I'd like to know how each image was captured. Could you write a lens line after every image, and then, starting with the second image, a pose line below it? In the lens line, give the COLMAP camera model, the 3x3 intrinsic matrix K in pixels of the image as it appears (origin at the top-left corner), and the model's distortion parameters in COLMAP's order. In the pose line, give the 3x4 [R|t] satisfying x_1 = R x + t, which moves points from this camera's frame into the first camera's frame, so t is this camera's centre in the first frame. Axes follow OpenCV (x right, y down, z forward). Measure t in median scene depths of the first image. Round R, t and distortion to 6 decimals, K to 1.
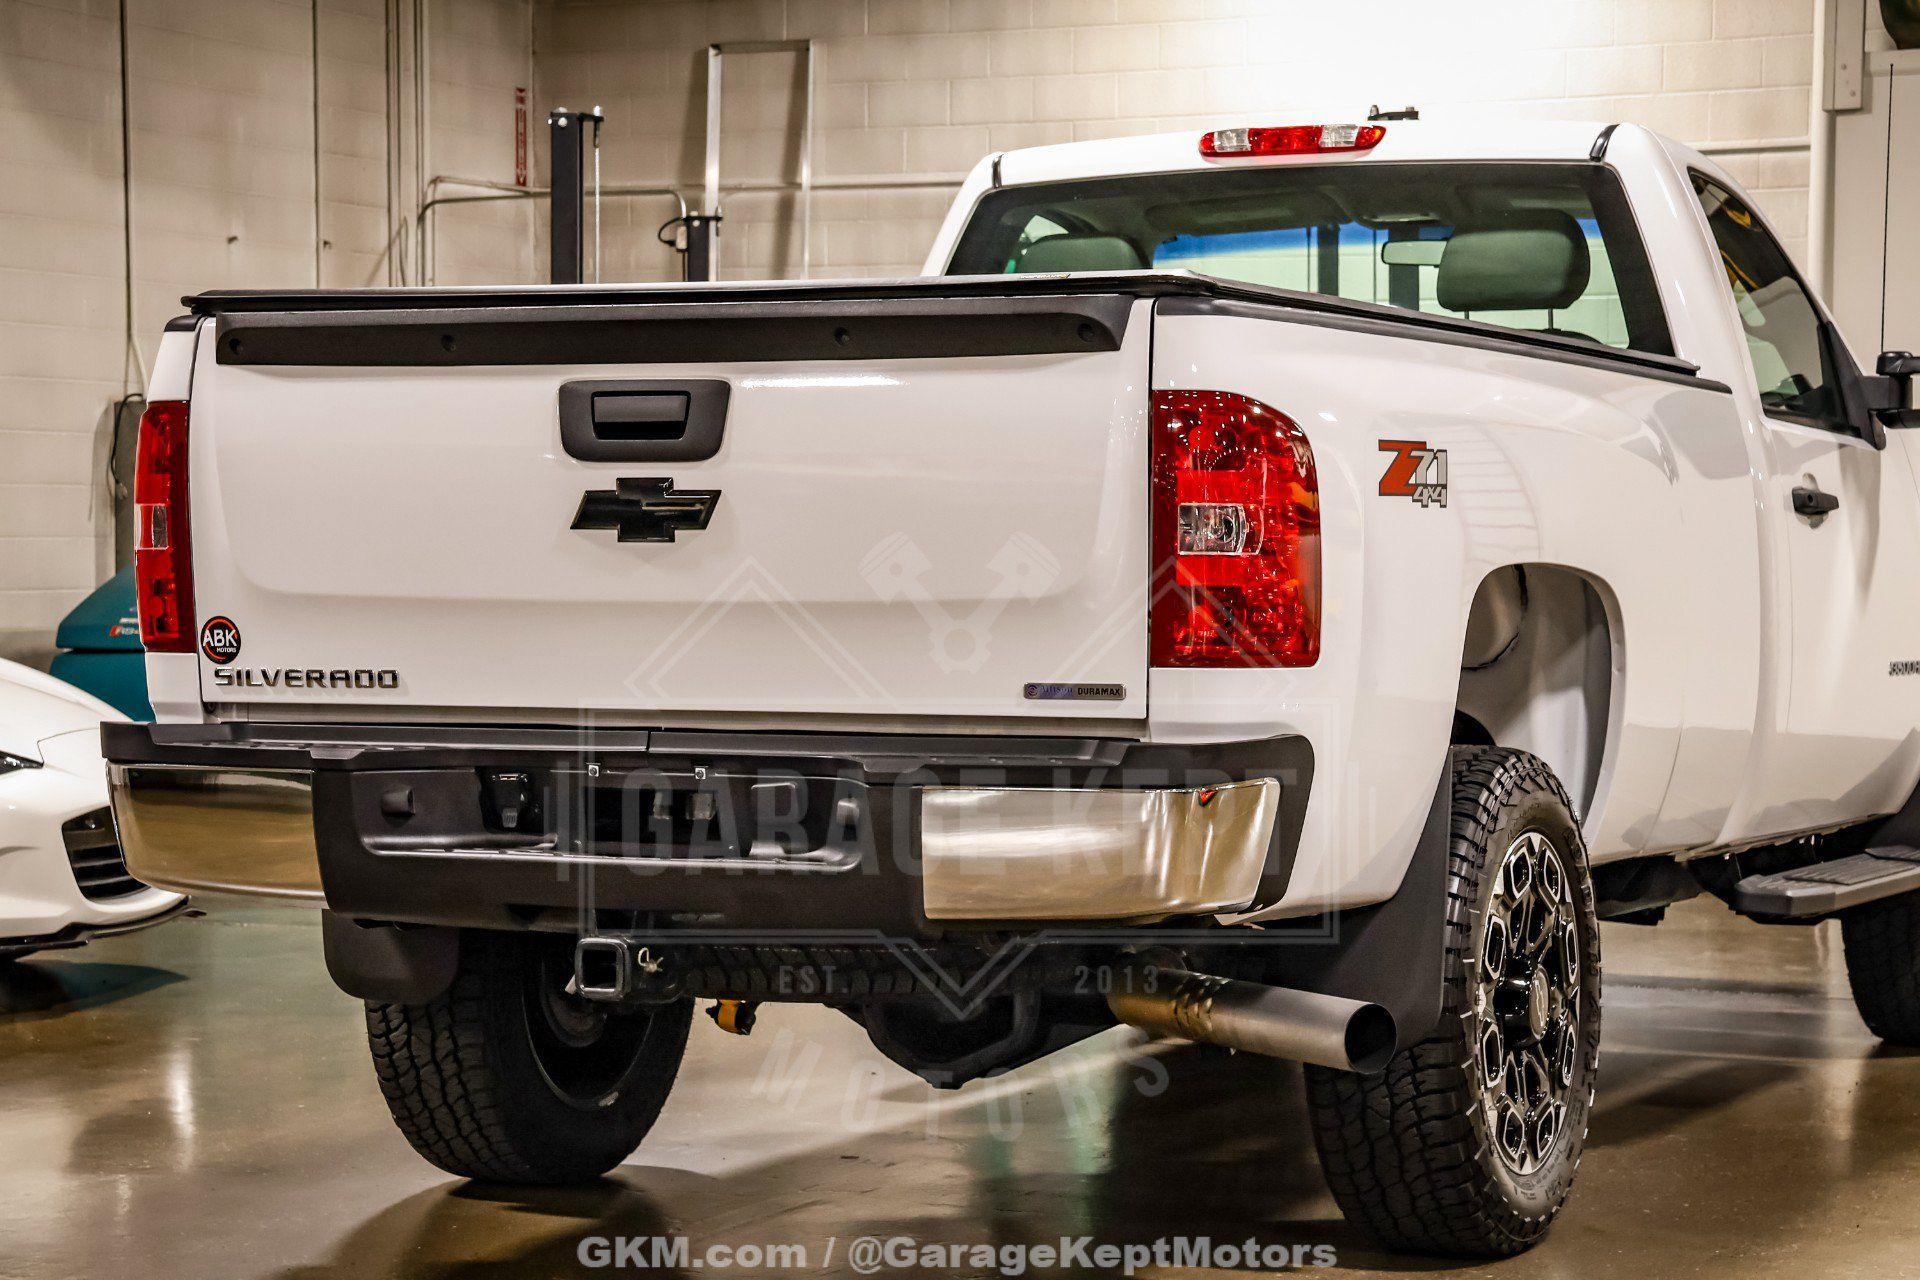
lens RADIAL K [[4480.2, 0, 954.4], [0, 4480.2, 641.8], [0, 0, 1]] dist [0.417730, 0.000000]
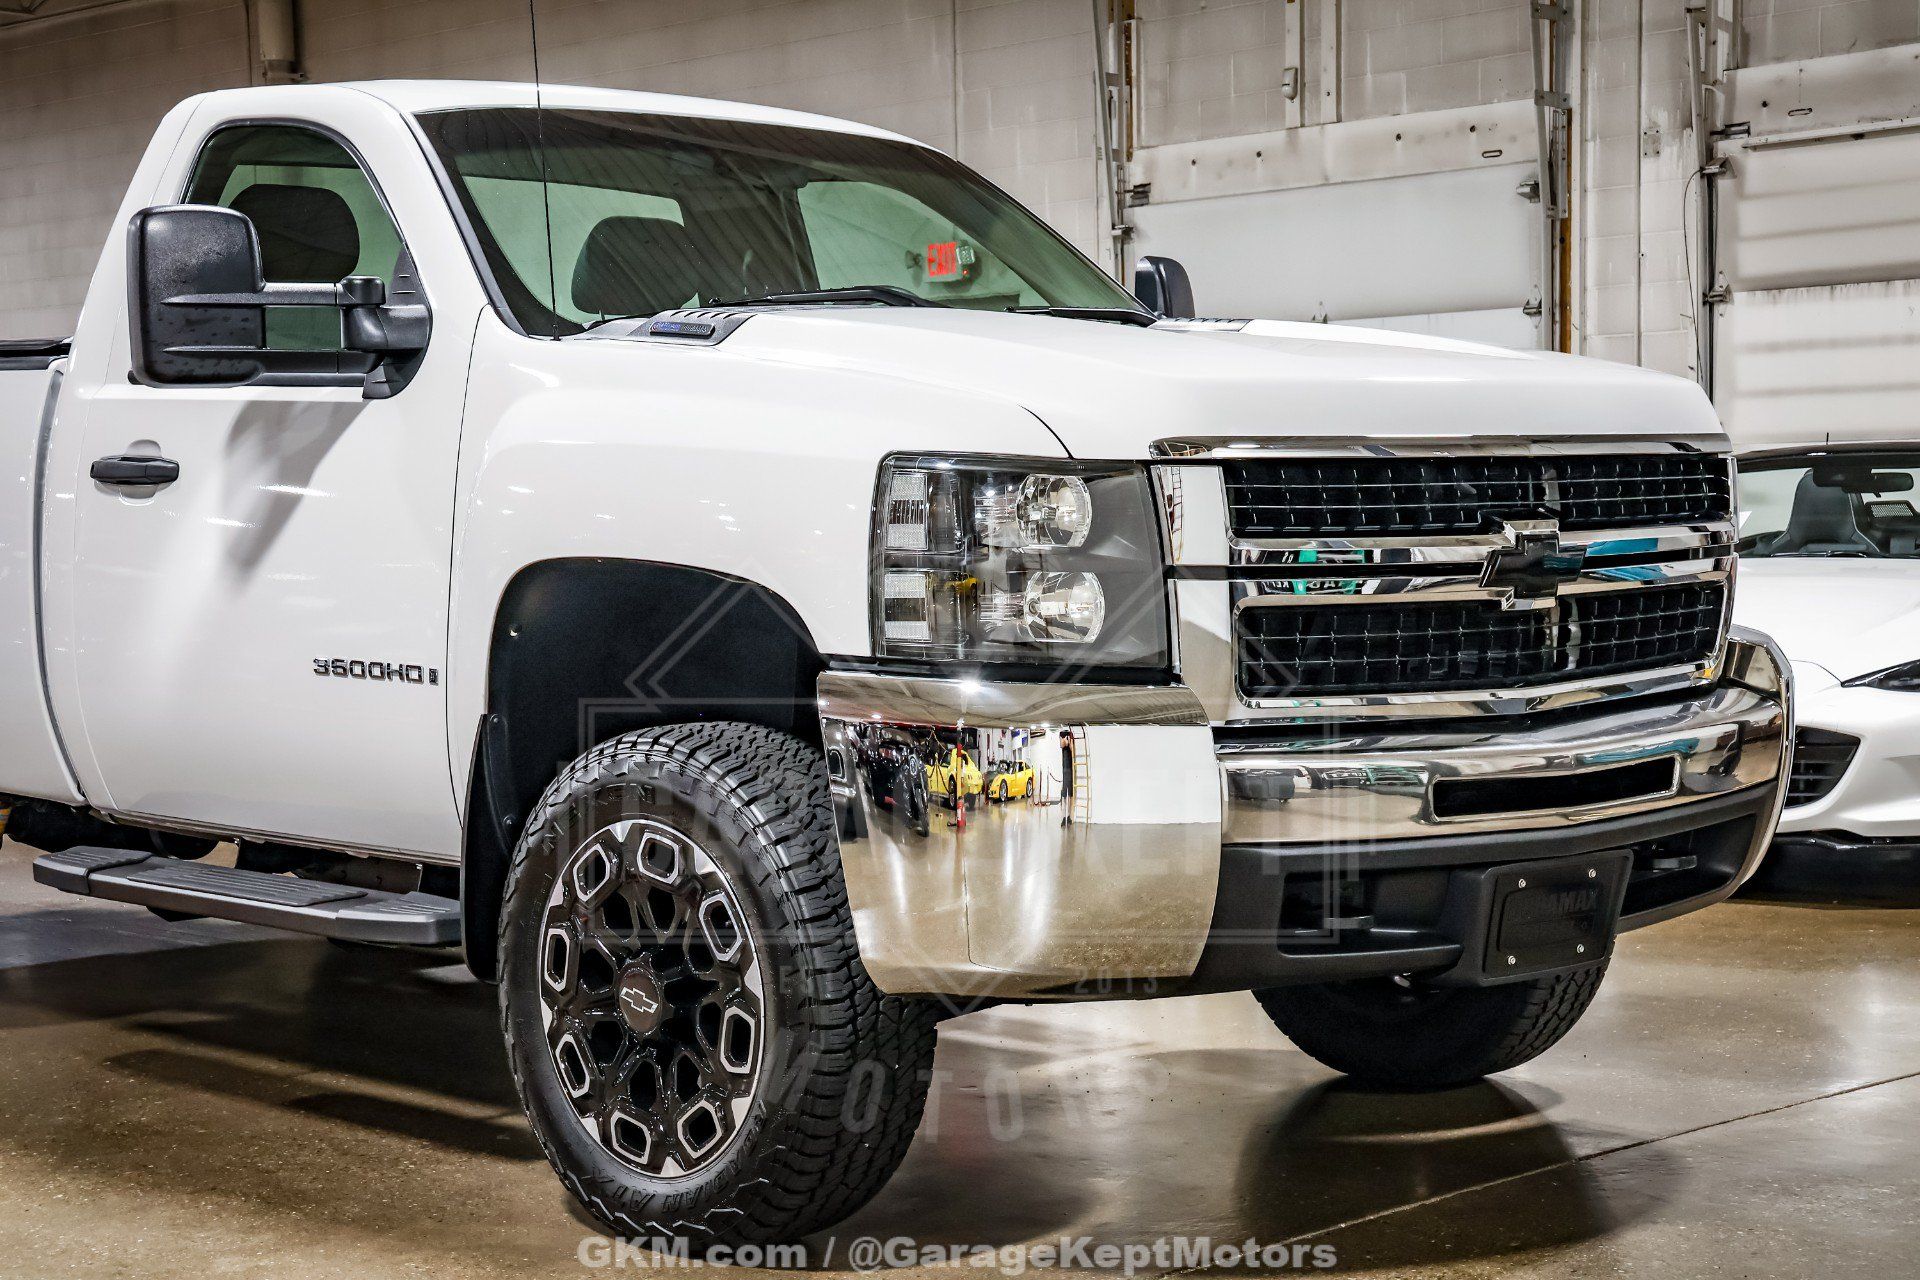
lens RADIAL K [[3139.9, 0, 907.4], [0, 3139.9, 638.4], [0, 0, 1]] dist [0.222898, 0.000000]
pose [[-0.381885, 0.049933, -0.922860, 0.931832], [-0.007072, 0.998352, 0.056944, -0.043804], [0.924183, 0.028273, -0.380903, 1.765688]]
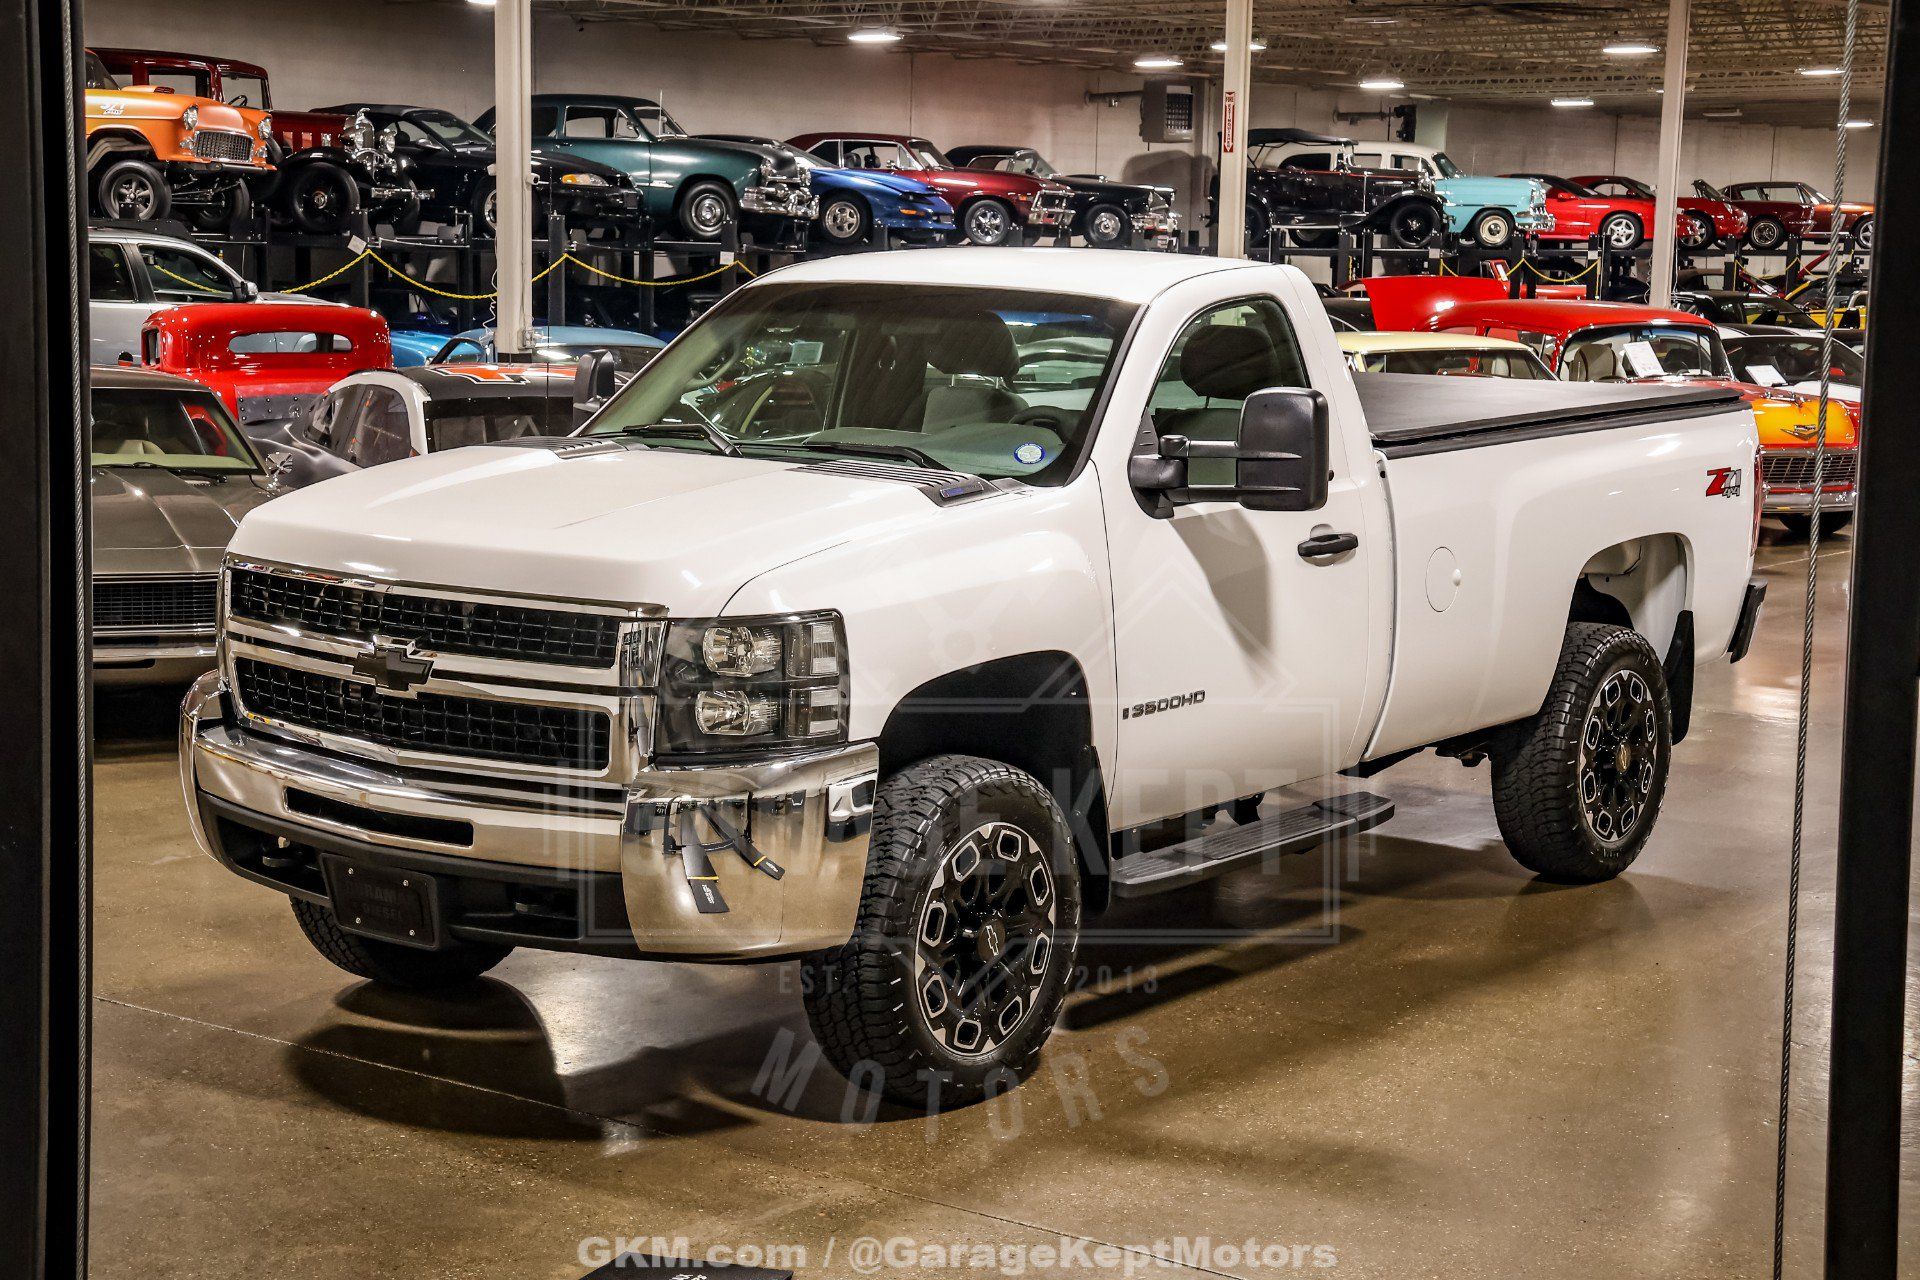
lens RADIAL K [[2919.8, 0, 944.6], [0, 2919.8, 584.8], [0, 0, 1]] dist [0.154159, 0.000000]
pose [[-0.972004, -0.049372, 0.229720, -0.124822], [-0.016524, 0.989618, 0.142772, -0.181520], [-0.234384, 0.134979, -0.962728, 2.473425]]
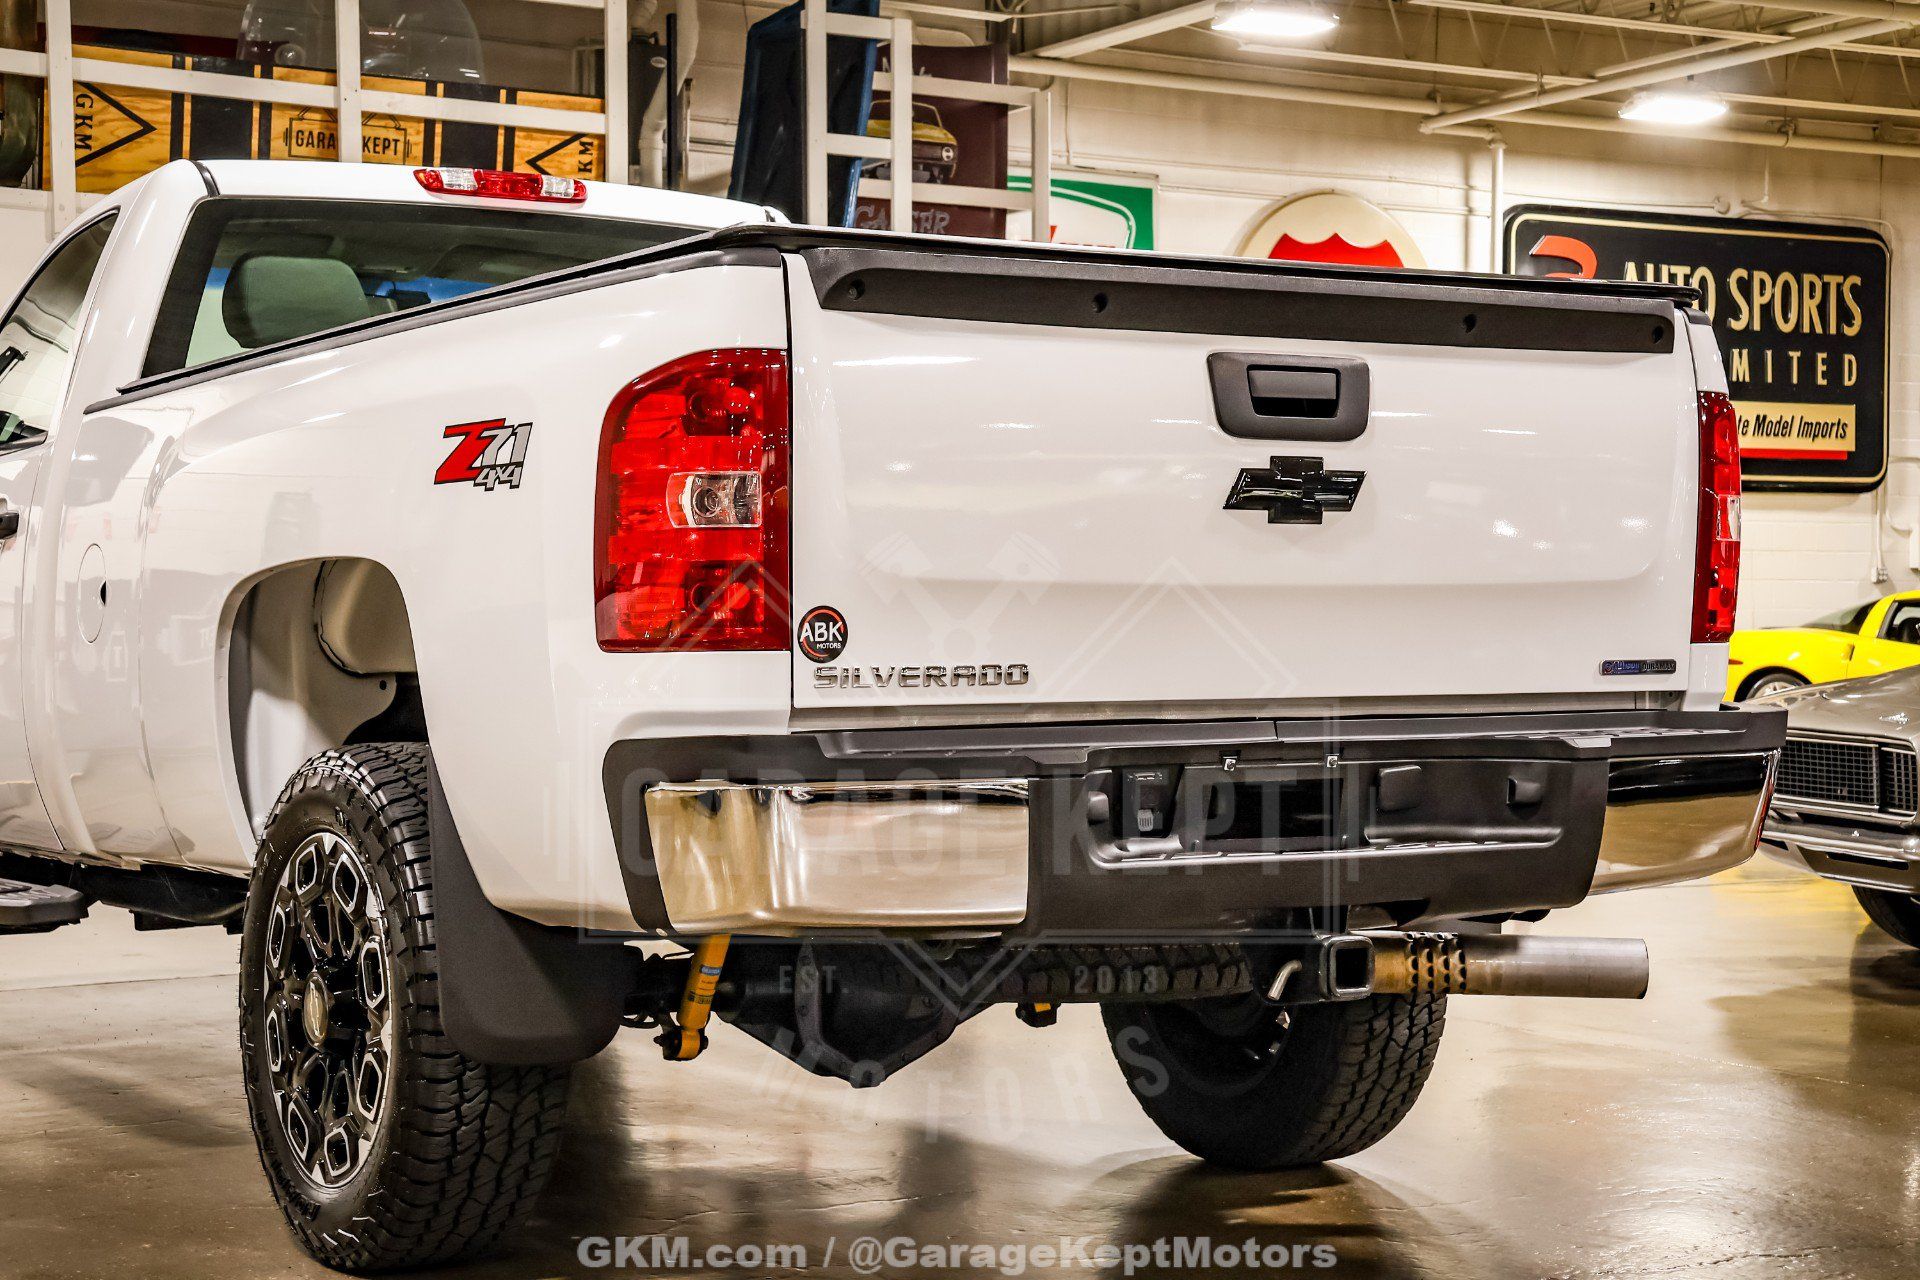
lens RADIAL K [[3139.9, 0, 966.3], [0, 3139.9, 642.5], [0, 0, 1]] dist [0.222898, 0.000000]
pose [[0.554934, -0.007897, 0.831857, -0.621328], [0.024853, 0.999666, -0.007090, 0.005834], [-0.831523, 0.024609, 0.554945, 0.634107]]
